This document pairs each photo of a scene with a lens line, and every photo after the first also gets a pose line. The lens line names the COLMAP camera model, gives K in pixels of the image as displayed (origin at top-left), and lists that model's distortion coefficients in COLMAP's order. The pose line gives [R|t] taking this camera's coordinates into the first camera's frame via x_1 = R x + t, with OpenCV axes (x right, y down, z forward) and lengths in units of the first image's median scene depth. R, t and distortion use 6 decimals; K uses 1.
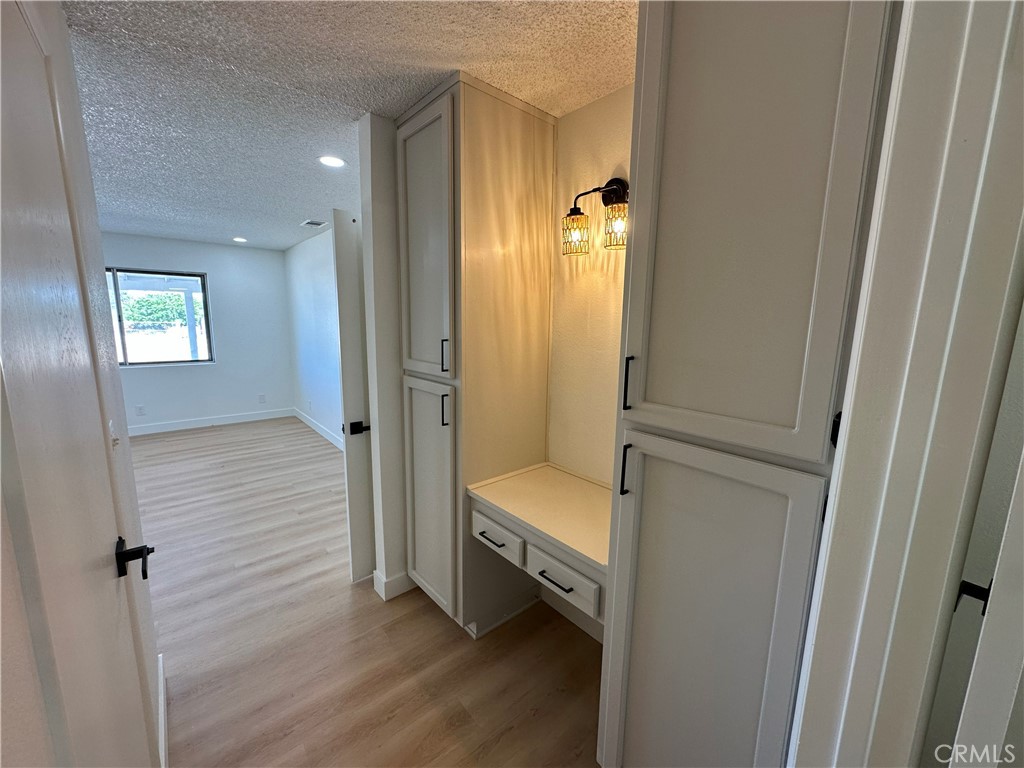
lens RADIAL K [[408.3, 0, 510.3], [0, 408.3, 383.7], [0, 0, 1]] dist [-0.002237, 0.000059]
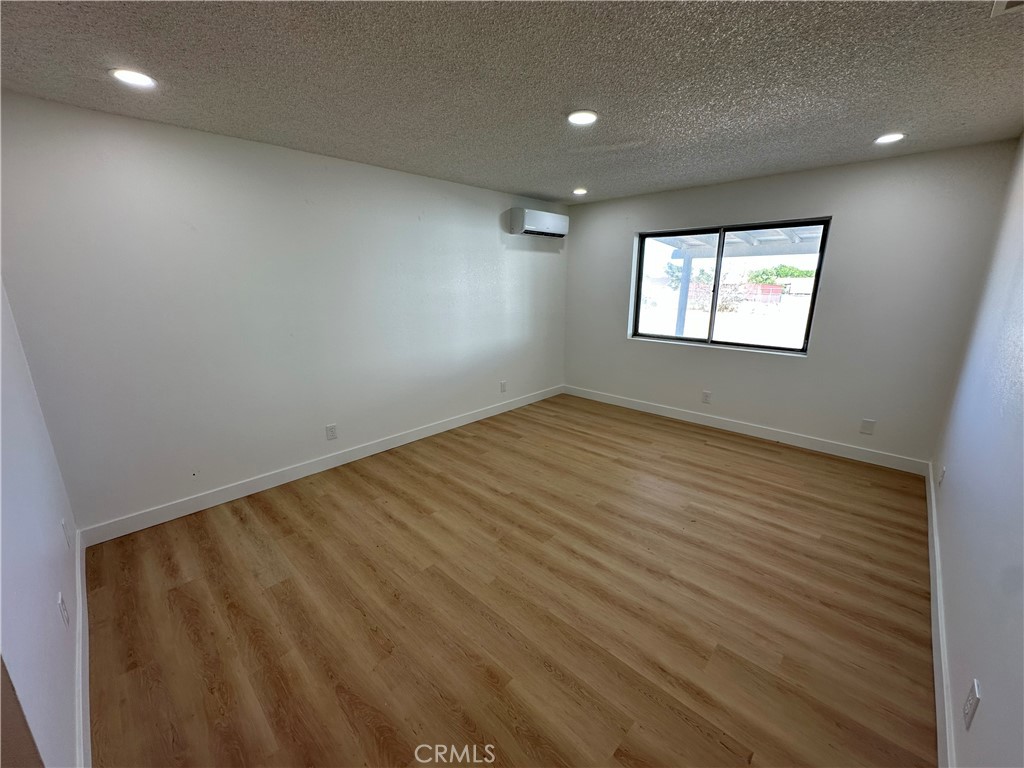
lens RADIAL K [[408.3, 0, 510.3], [0, 408.3, 383.7], [0, 0, 1]] dist [-0.002237, 0.000059]
pose [[0.093171, 0.230011, -0.968718, -0.169019], [-0.151831, 0.964853, 0.214490, -0.115899], [0.984005, 0.127097, 0.124819, 0.669728]]
